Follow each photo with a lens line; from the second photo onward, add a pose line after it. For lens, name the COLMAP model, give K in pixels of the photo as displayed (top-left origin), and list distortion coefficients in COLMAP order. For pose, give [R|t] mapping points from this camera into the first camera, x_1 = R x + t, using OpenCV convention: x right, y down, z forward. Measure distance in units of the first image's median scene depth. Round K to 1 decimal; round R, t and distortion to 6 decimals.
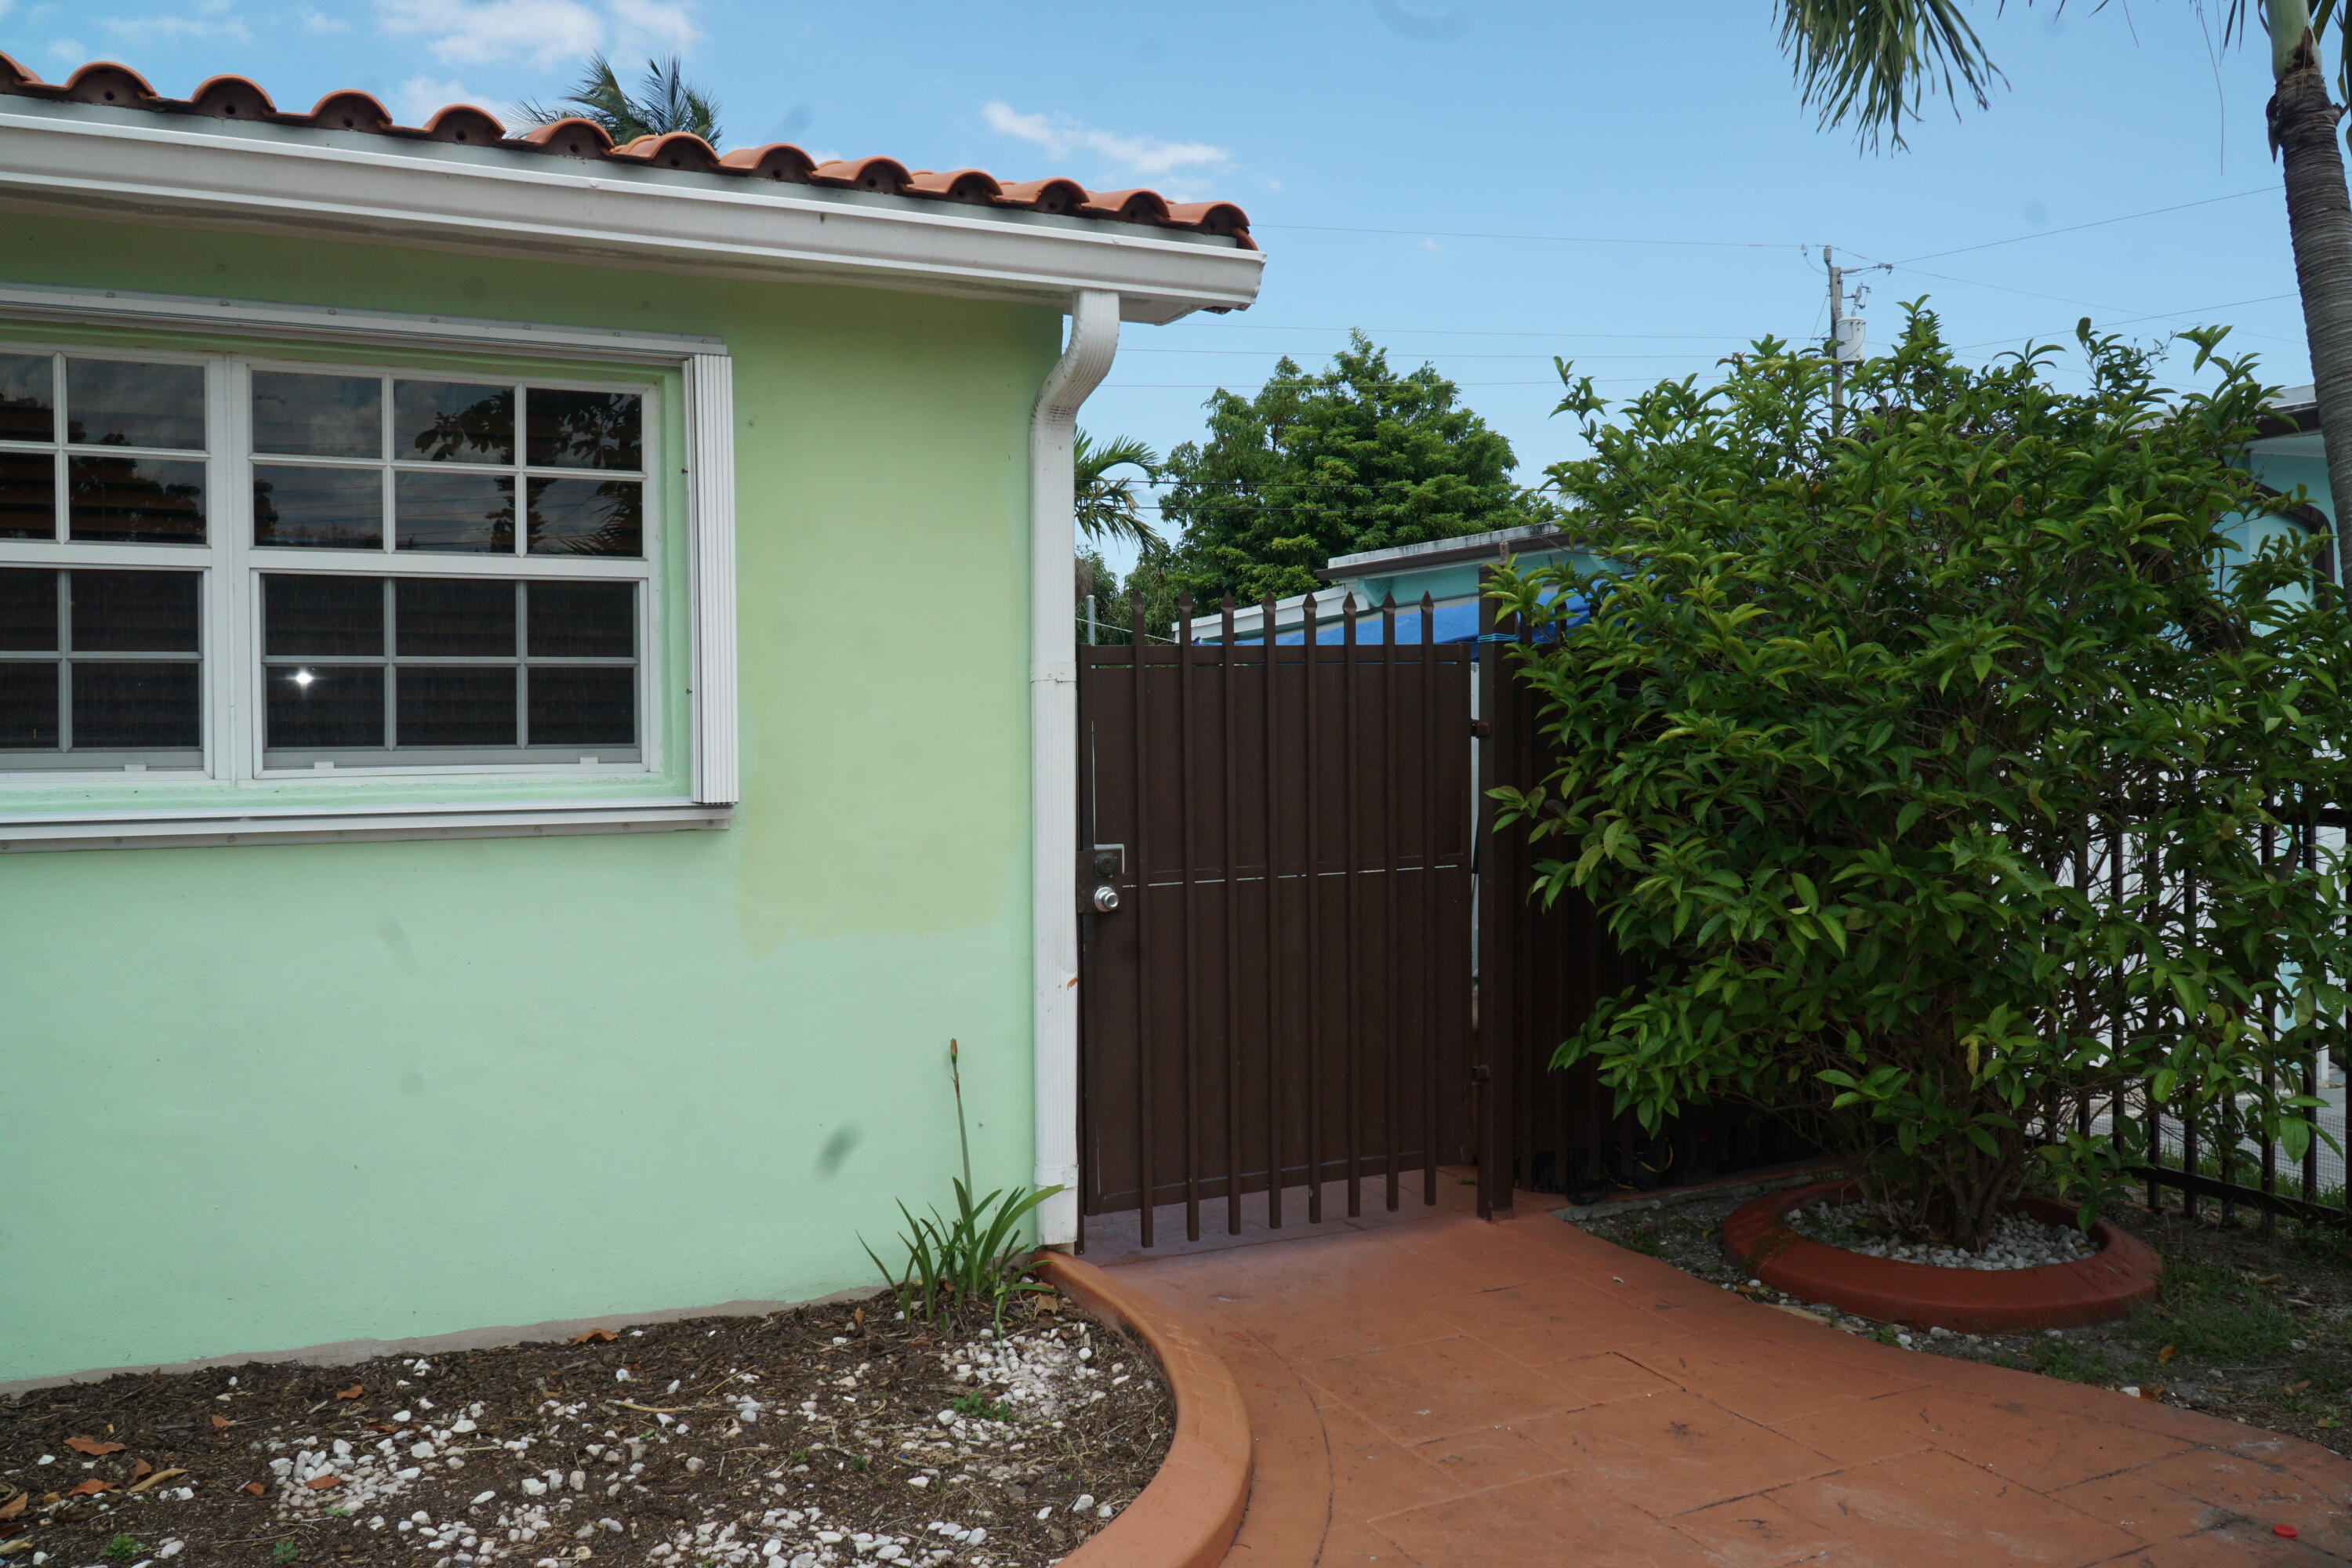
lens RADIAL K [[1864.4, 0, 1187.1], [0, 1864.4, 767.4], [0, 0, 1]] dist [-0.009035, -0.006523]
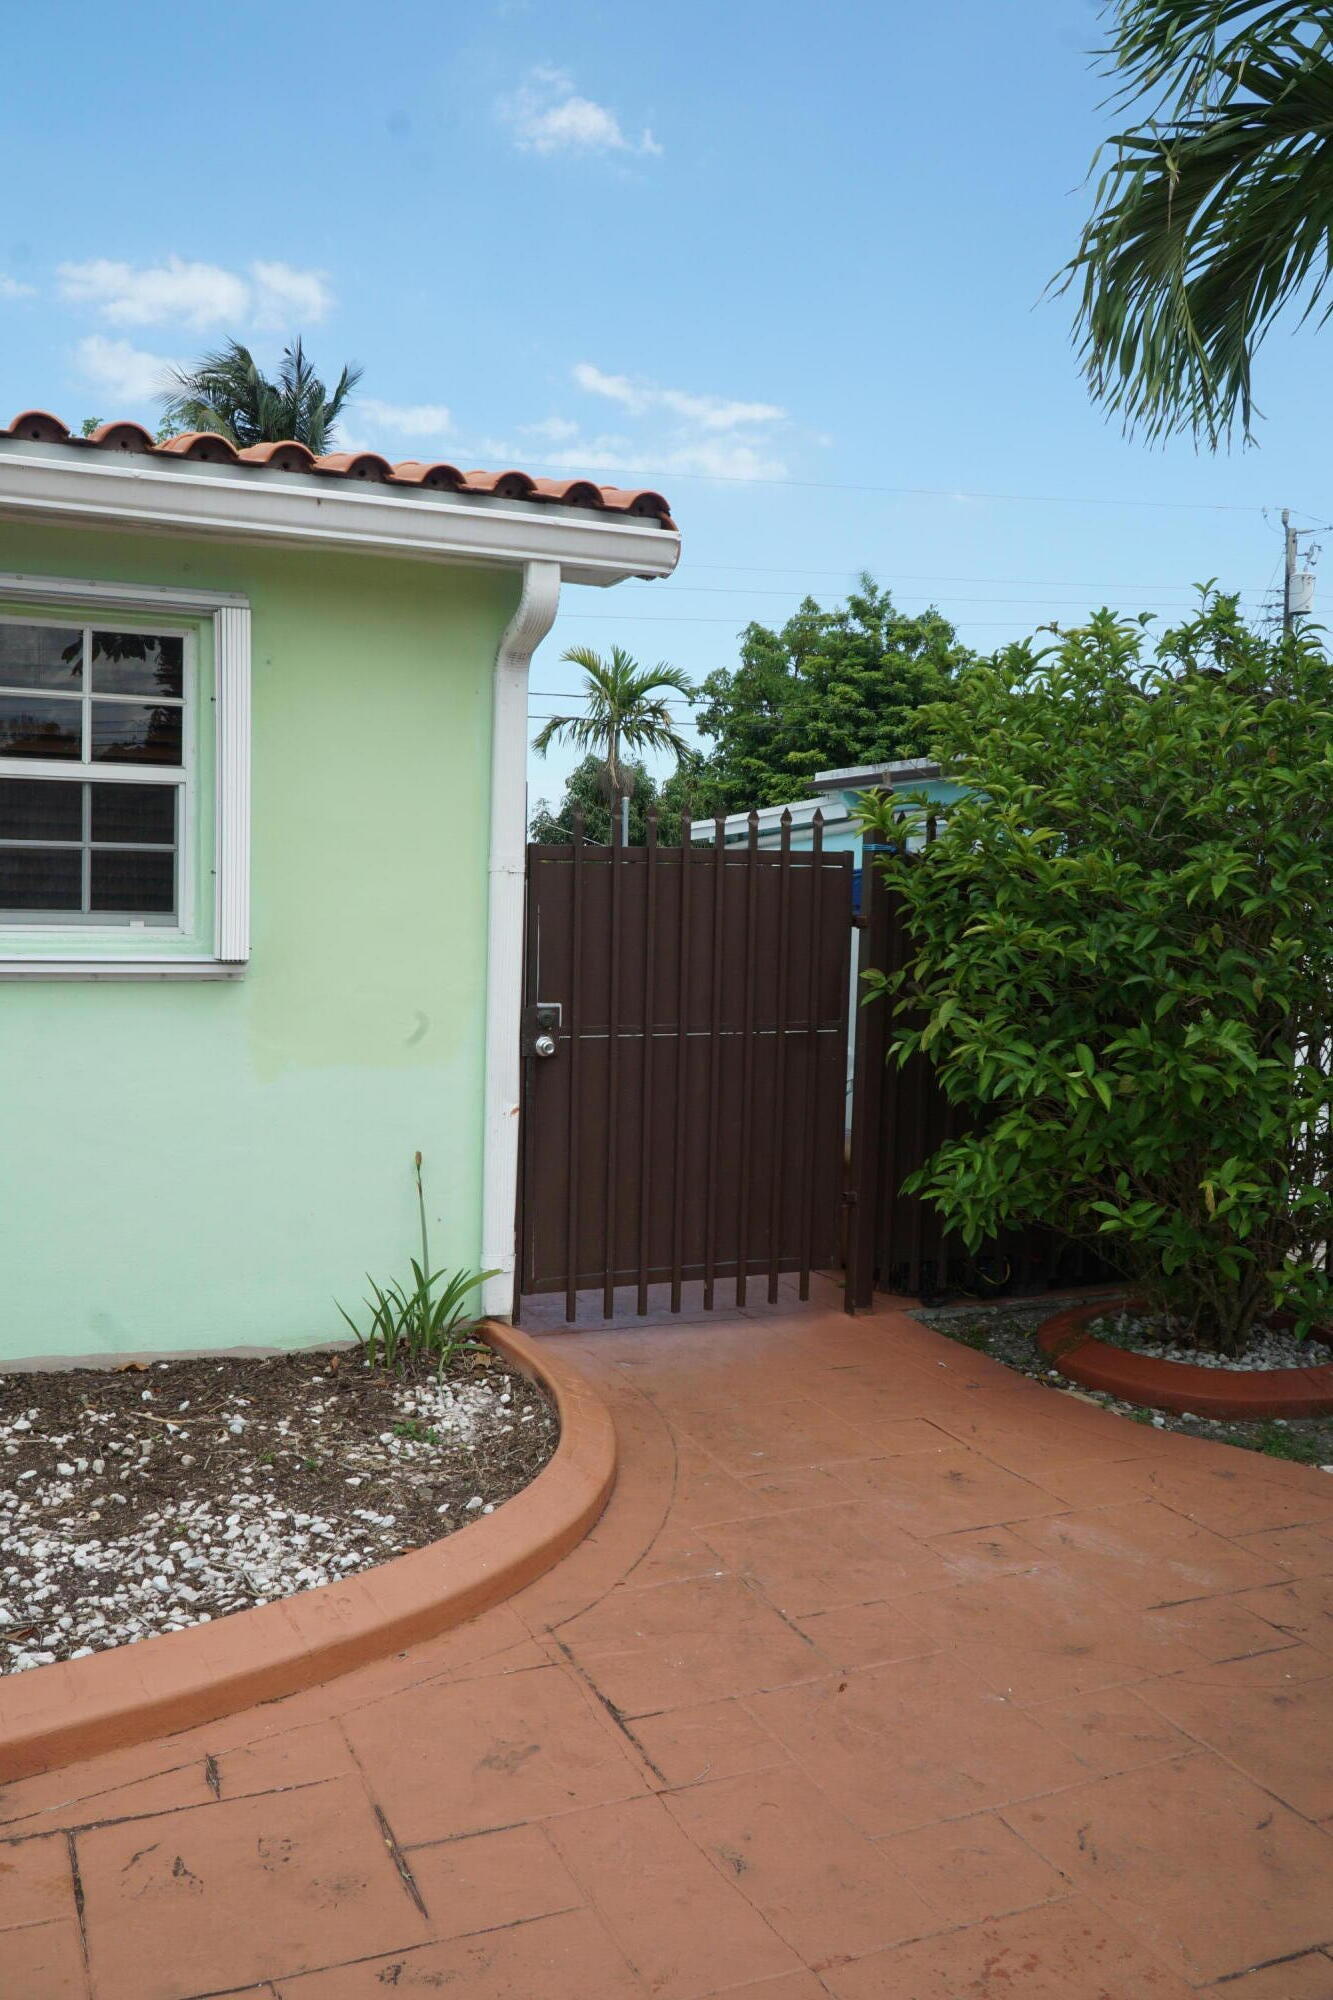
lens RADIAL K [[1585.4, 0, 637.4], [0, 1585.4, 1017.3], [0, 0, 1]] dist [-0.009035, -0.006523]
pose [[0.997823, 0.035777, -0.055402, 0.087713], [-0.033166, 0.998327, 0.047356, -0.002707], [0.057004, -0.045416, 0.997340, -0.074206]]
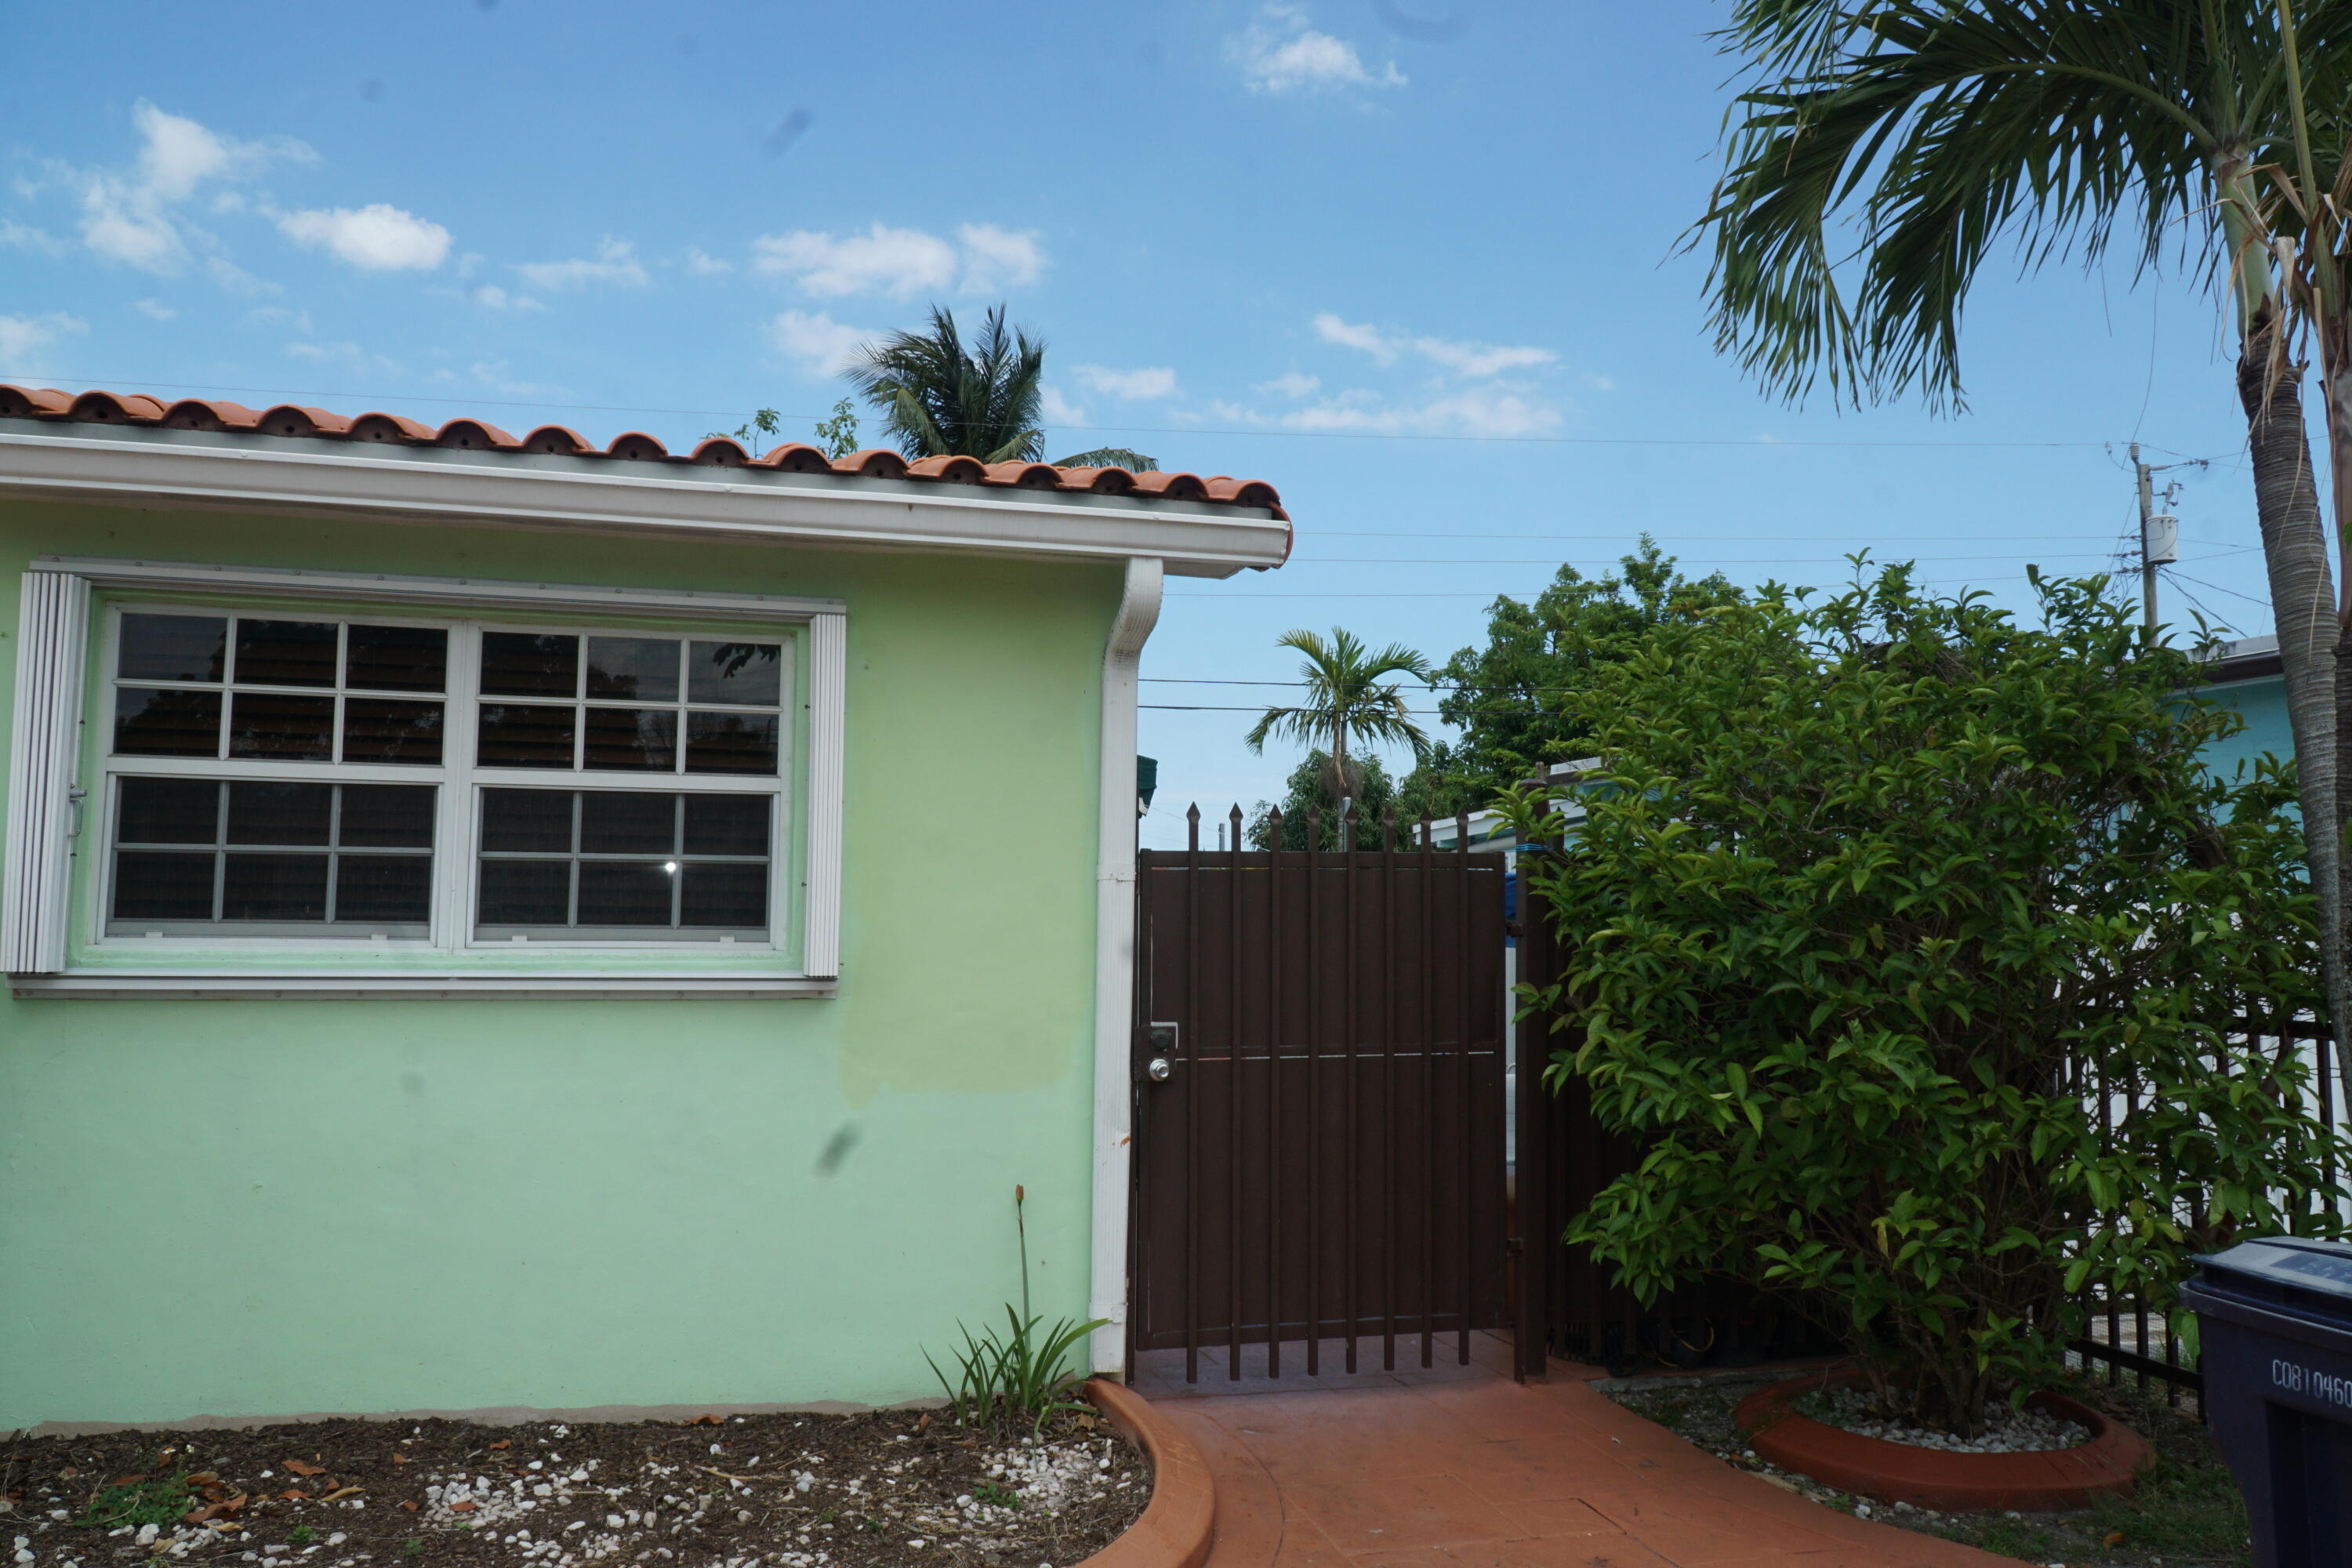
lens RADIAL K [[1864.4, 0, 1167.1], [0, 1864.4, 777.1], [0, 0, 1]] dist [-0.009035, -0.006523]
pose [[0.983745, 0.005543, -0.179486, 0.188683], [-0.023587, 0.994852, -0.098556, 0.004040], [0.178016, 0.101187, 0.978811, -0.165457]]
